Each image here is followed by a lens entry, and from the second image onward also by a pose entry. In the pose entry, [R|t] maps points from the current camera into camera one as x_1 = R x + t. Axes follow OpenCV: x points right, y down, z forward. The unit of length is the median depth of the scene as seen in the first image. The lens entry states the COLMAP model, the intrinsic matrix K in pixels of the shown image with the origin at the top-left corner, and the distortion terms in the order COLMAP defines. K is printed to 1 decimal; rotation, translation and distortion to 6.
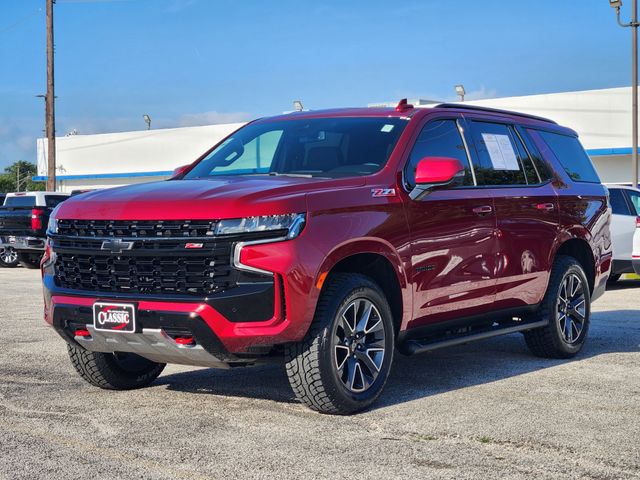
lens RADIAL K [[1193.6, 0, 320.0], [0, 1193.6, 240.0], [0, 0, 1]] dist [-0.603718, 6.827346]
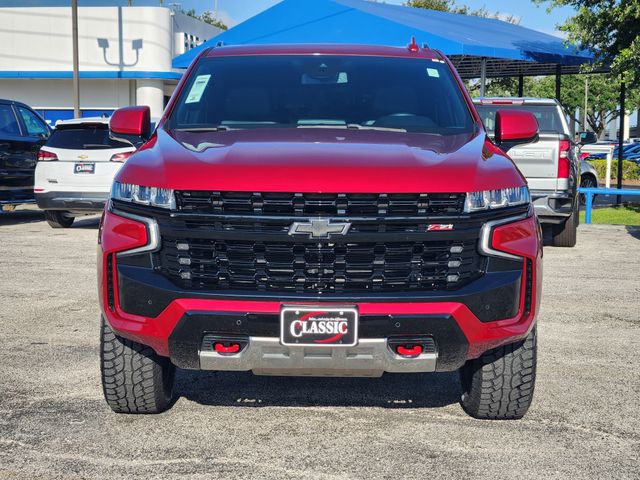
lens RADIAL K [[1200.8, 0, 320.0], [0, 1200.8, 240.0], [0, 0, 1]] dist [-0.135741, 0.025166]
pose [[0.838360, -0.036167, 0.543915, -0.577856], [-0.000912, 0.997702, 0.067747, -0.038588], [-0.545116, -0.057293, 0.836401, 0.380672]]
